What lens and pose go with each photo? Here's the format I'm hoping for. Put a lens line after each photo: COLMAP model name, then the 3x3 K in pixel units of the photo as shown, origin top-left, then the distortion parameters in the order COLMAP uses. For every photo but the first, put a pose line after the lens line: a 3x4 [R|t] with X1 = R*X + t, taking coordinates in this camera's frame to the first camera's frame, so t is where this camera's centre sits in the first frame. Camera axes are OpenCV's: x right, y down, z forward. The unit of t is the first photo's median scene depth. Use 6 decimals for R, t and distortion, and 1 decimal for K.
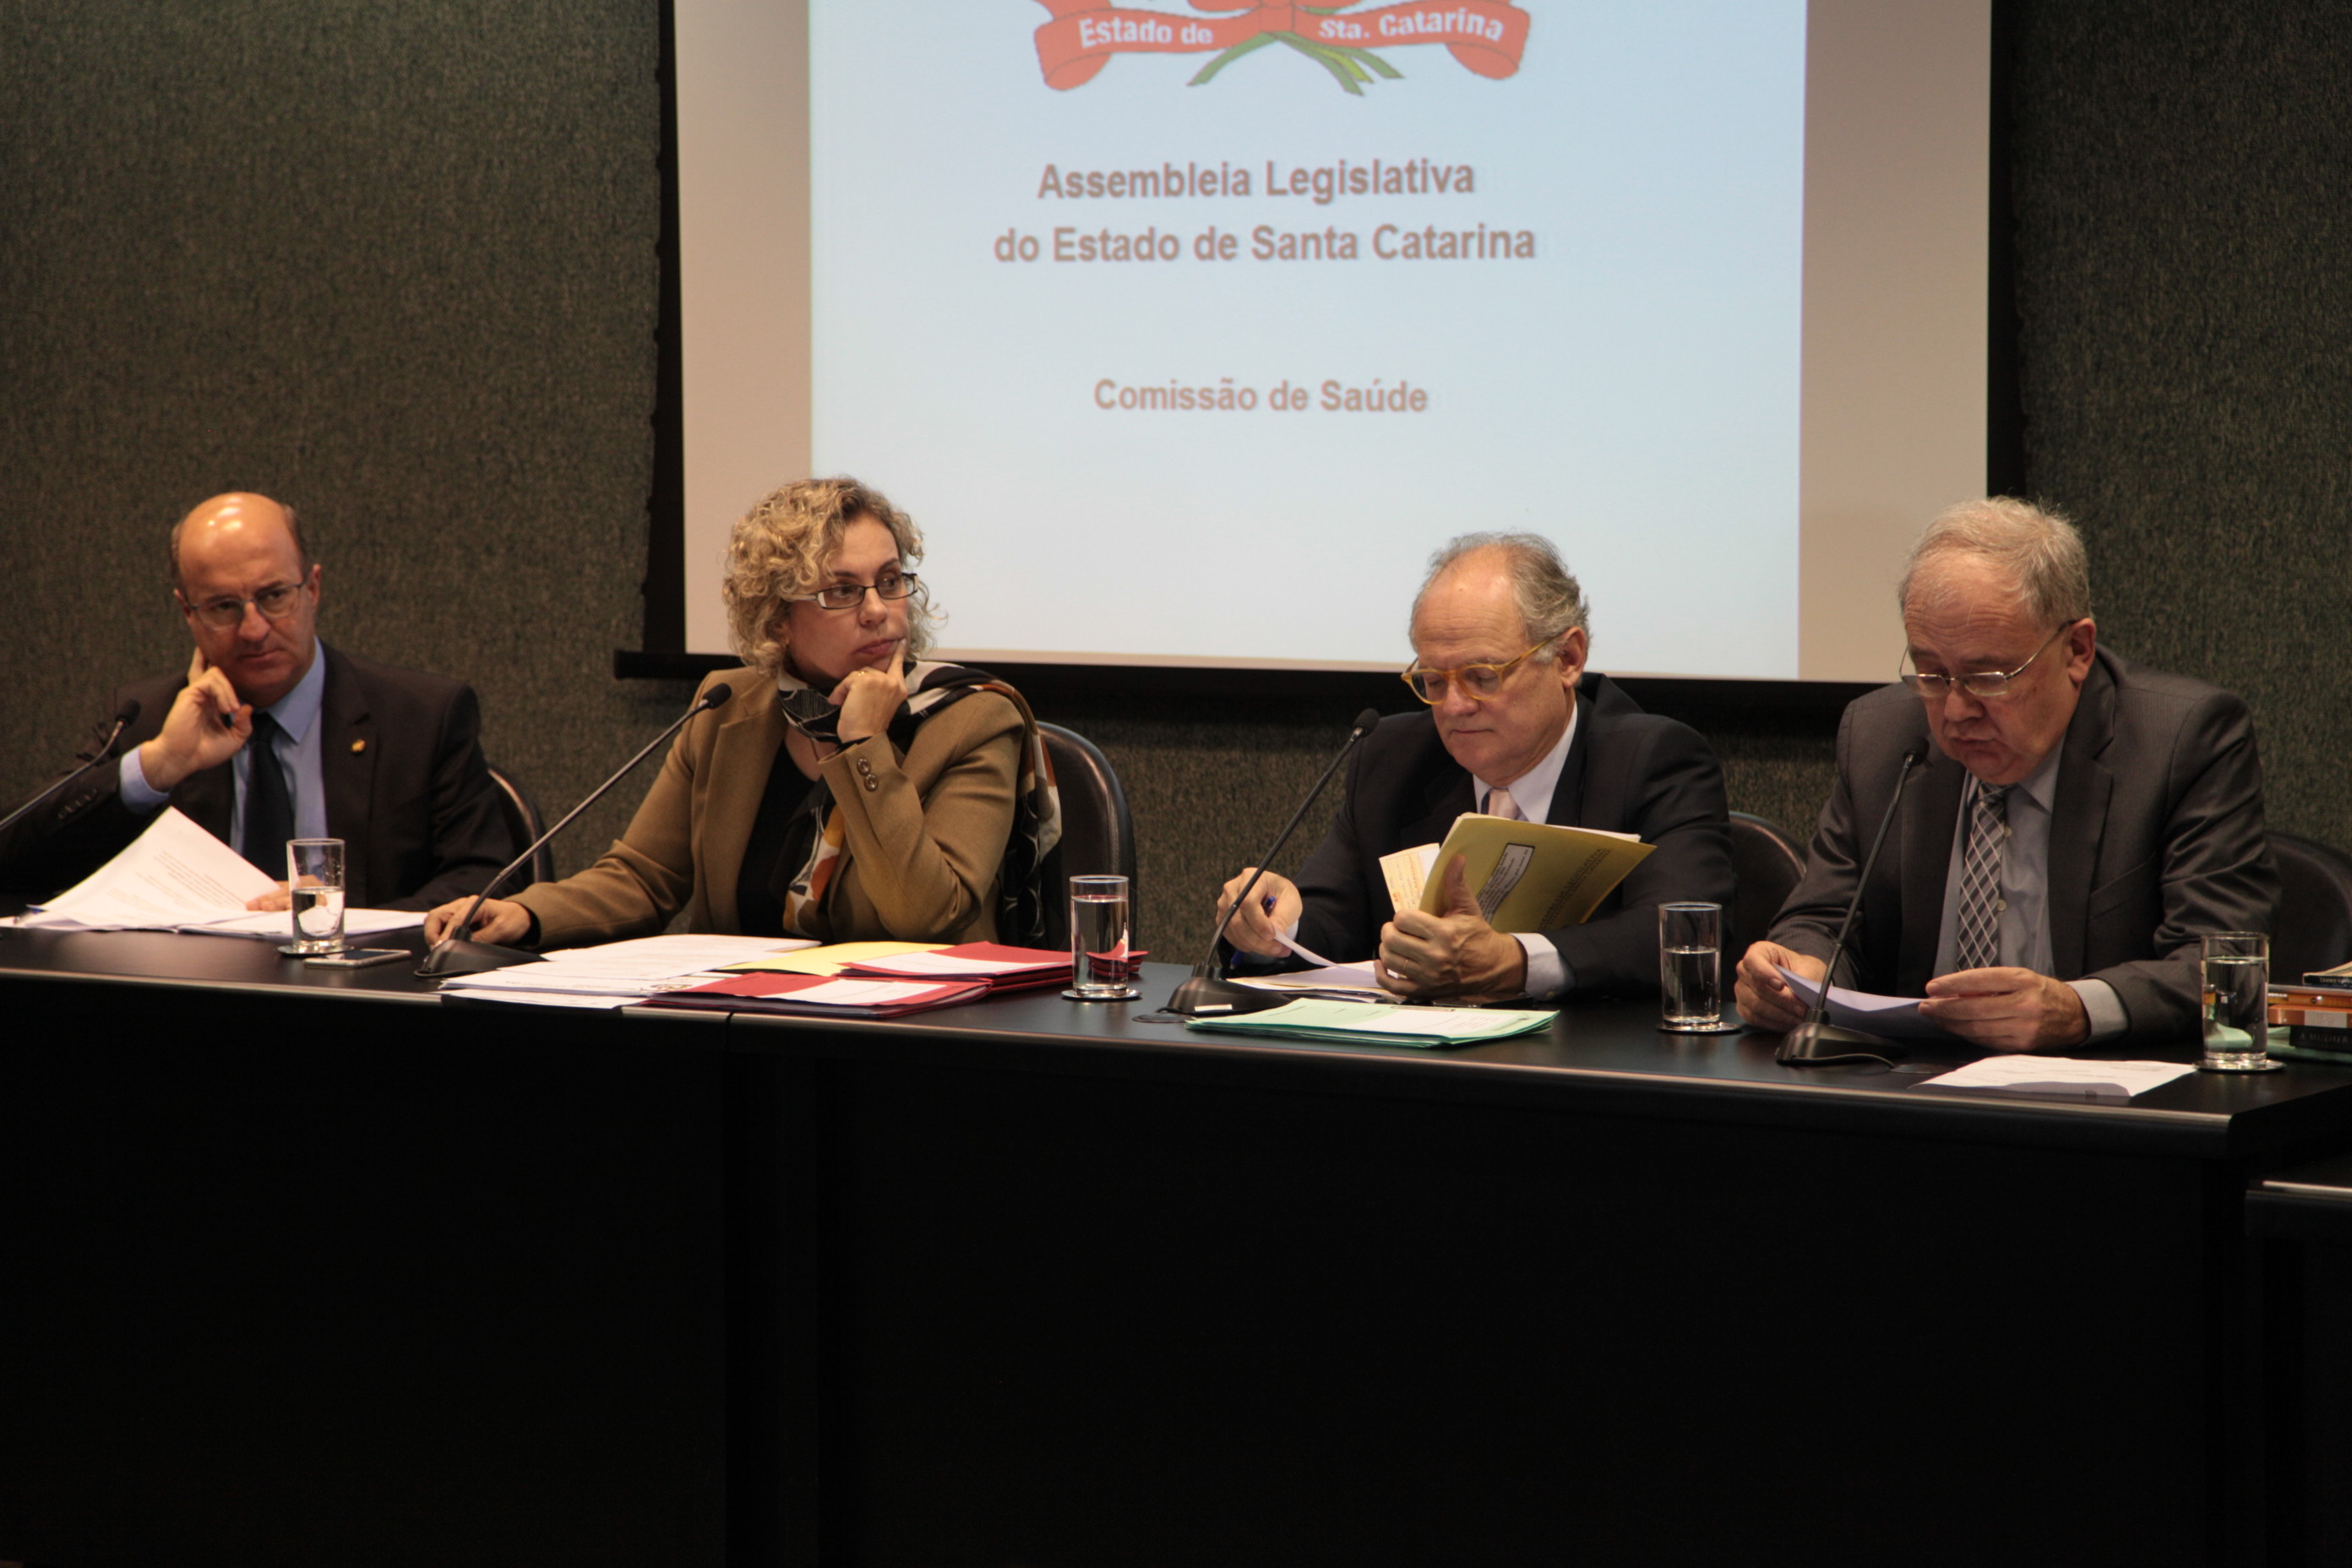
lens RADIAL K [[6600.5, 0, 1159.0], [0, 6600.5, 790.5], [0, 0, 1]] dist [0.681232, -0.823788]
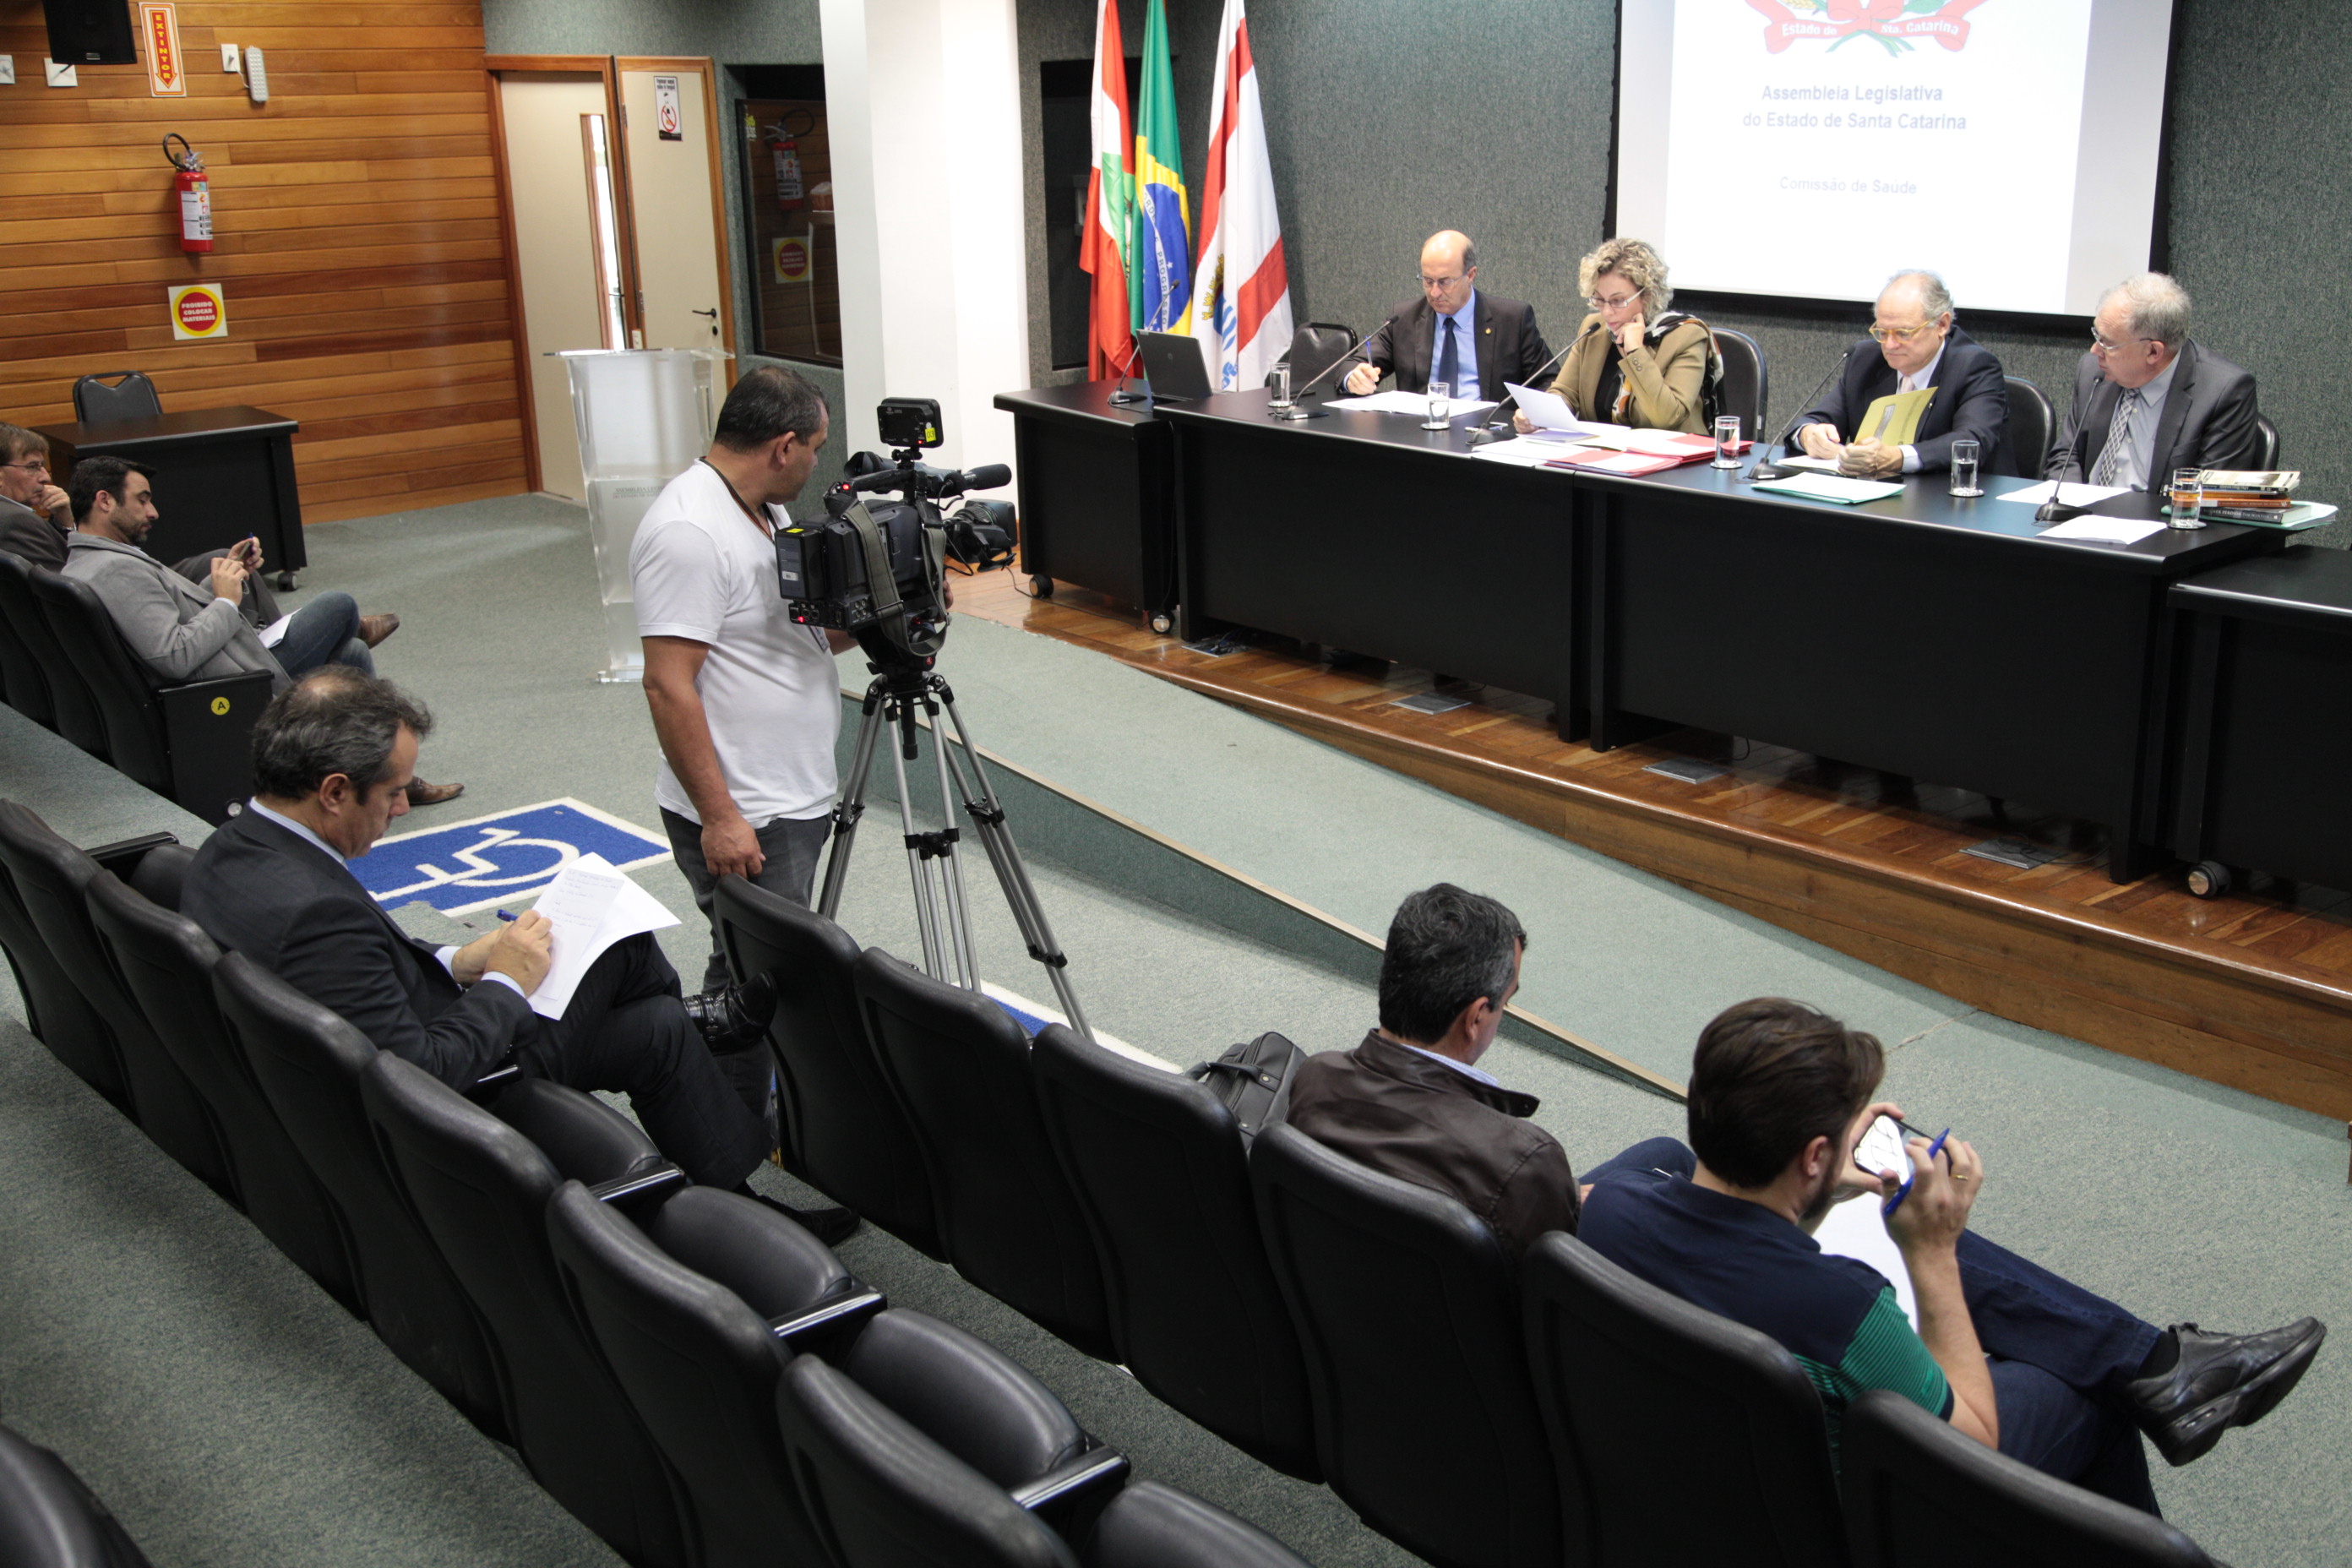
lens RADIAL K [[2496.3, 0, 1189.2], [0, 2496.3, 781.9], [0, 0, 1]] dist [0.038191, 0.077839]
pose [[0.955811, 0.065851, -0.286511, 0.062397], [0.001137, 0.973754, 0.227599, -0.056090], [0.293979, -0.217868, 0.930650, 0.025512]]
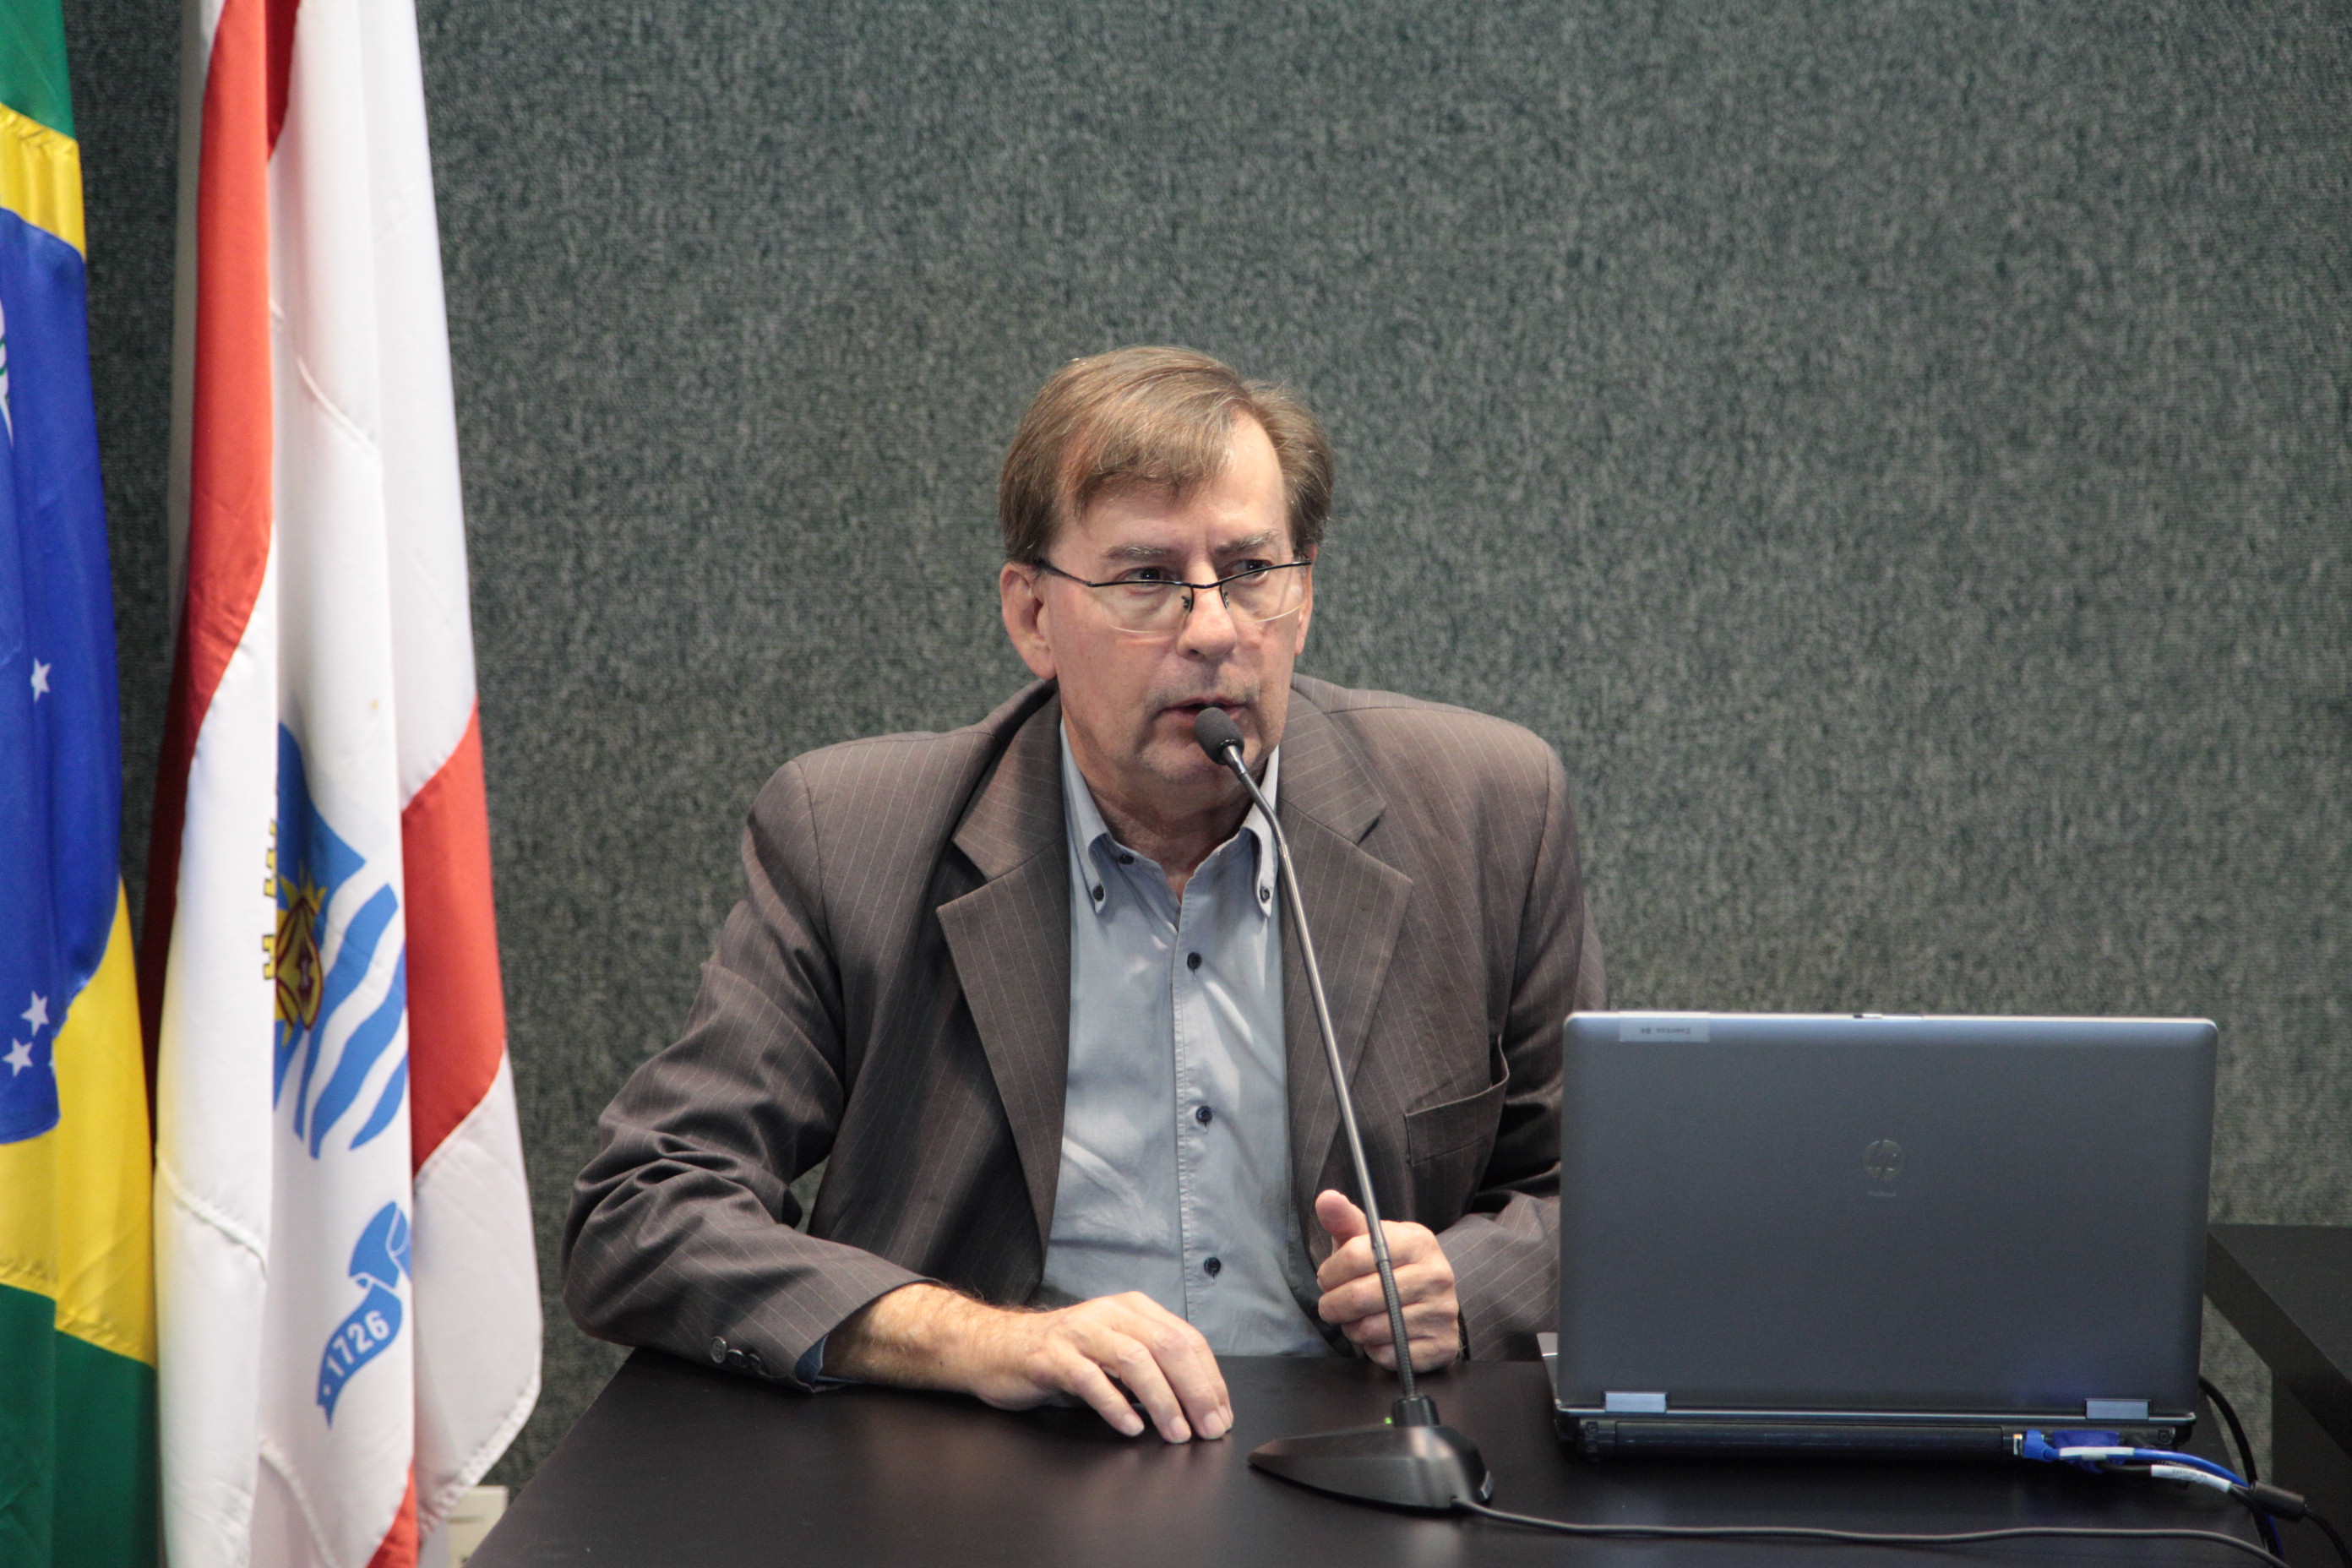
lens RADIAL K [[6600.5, 0, 1159.0], [0, 6600.5, 790.5], [0, 0, 1]] dist [0.681232, -0.823788]
pose [[0.833550, -0.054735, 0.549725, -0.486188], [0.037069, 0.998379, 0.043199, -0.036478], [-0.551198, -0.015630, 0.834228, 0.643960]]
